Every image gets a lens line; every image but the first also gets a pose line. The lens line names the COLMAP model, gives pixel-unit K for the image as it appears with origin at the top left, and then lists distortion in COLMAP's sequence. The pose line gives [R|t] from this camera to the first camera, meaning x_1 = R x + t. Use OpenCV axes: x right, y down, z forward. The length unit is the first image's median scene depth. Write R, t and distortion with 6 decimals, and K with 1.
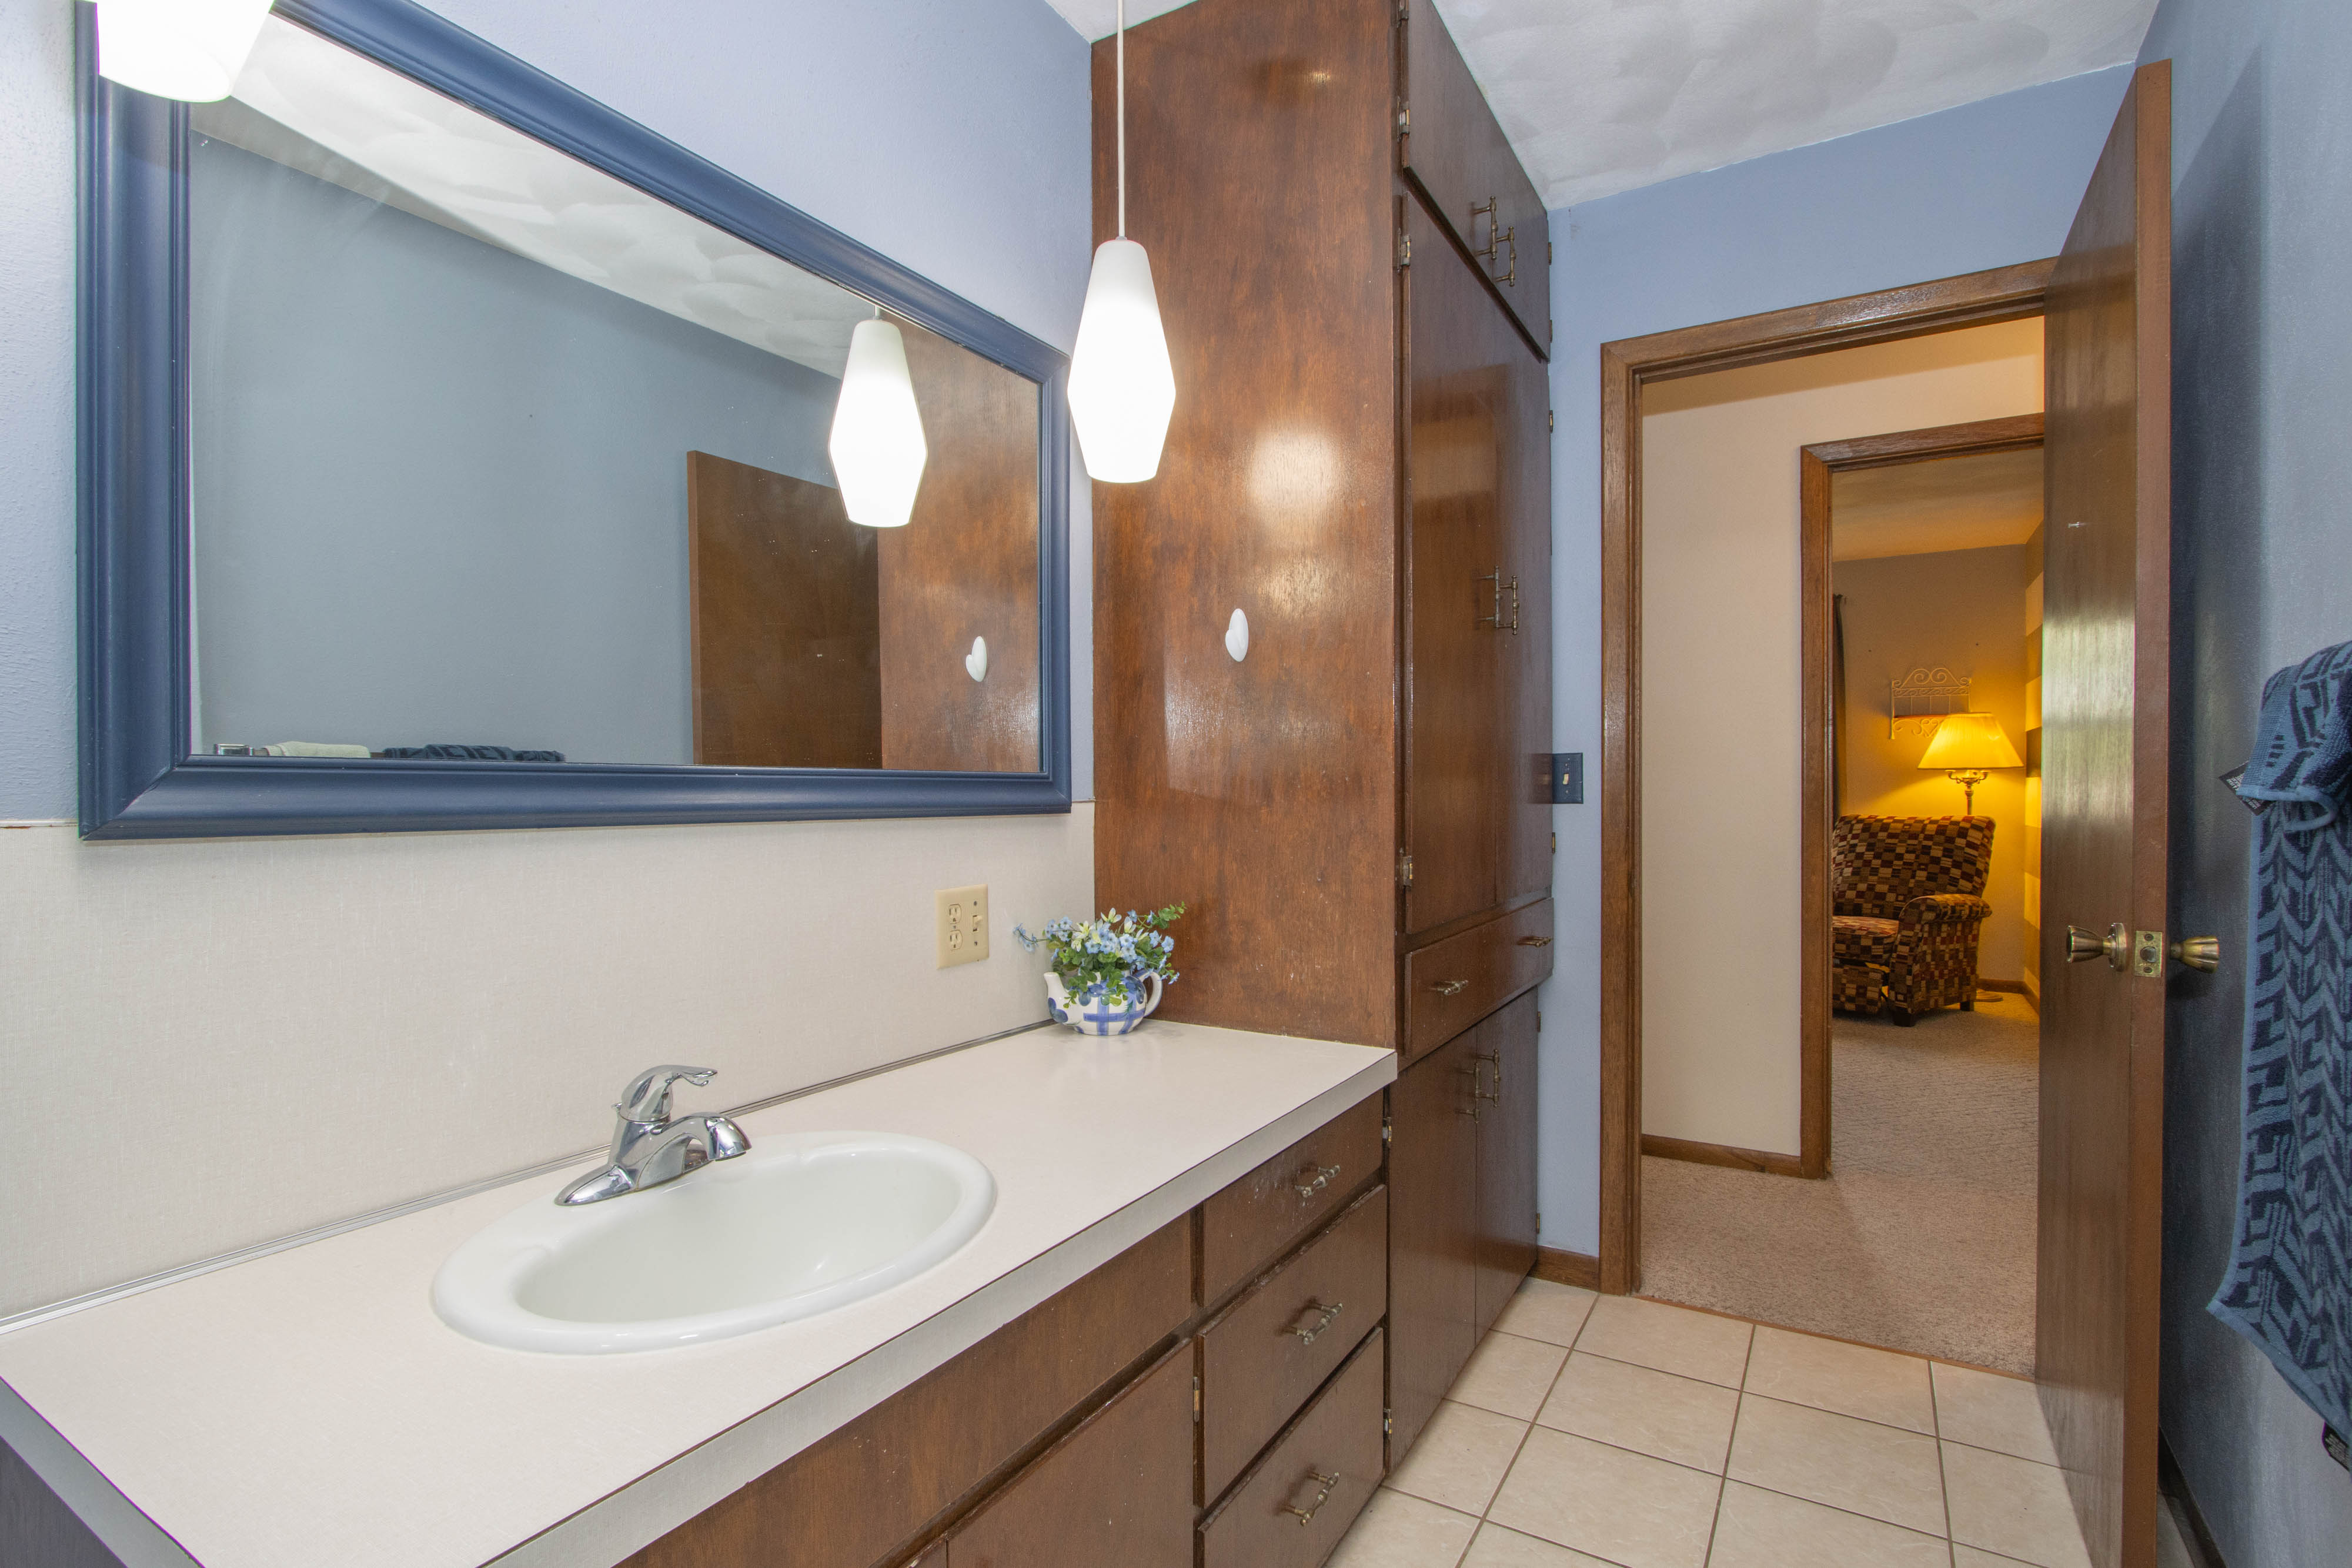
lens RADIAL K [[1114.5, 0, 1151.6], [0, 1114.5, 787.1], [0, 0, 1]] dist [-0.008186, -0.000066]
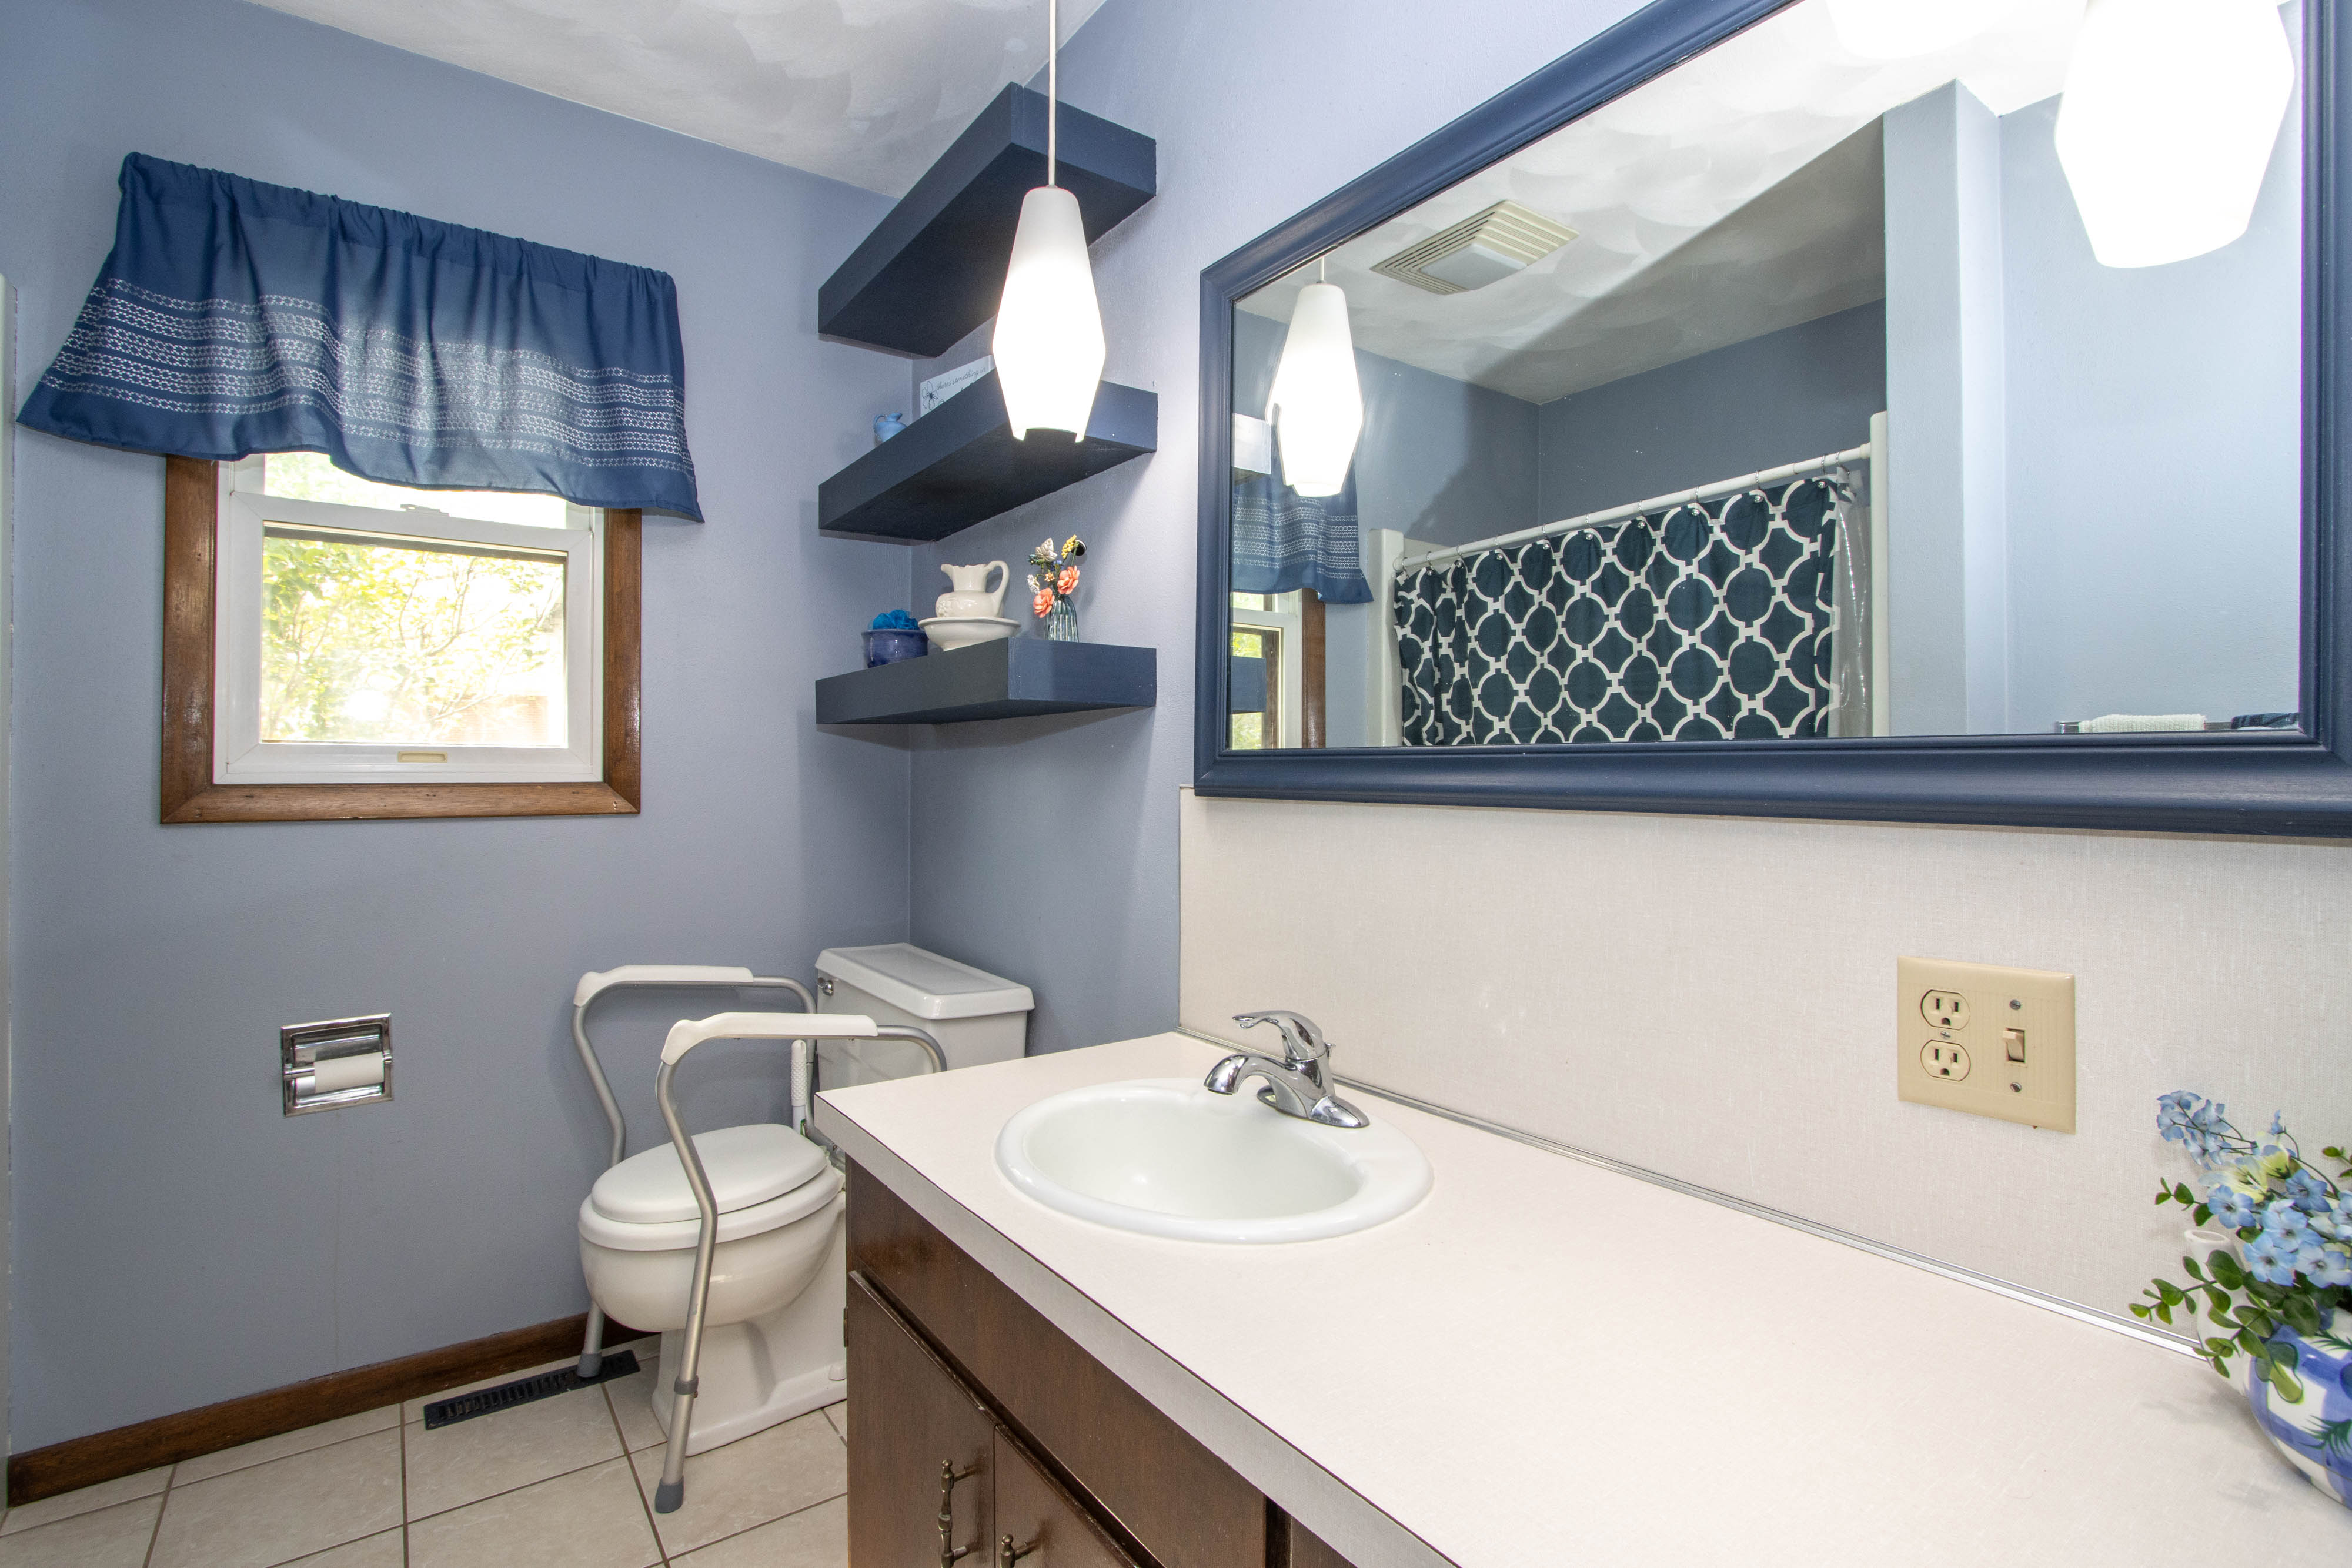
lens RADIAL K [[1114.5, 0, 1151.6], [0, 1114.5, 787.1], [0, 0, 1]] dist [-0.008186, -0.000066]
pose [[-0.391174, 0.018196, -0.920137, 0.409245], [0.000777, 0.999811, 0.019441, -0.001229], [0.920316, 0.006889, -0.391114, 0.785624]]
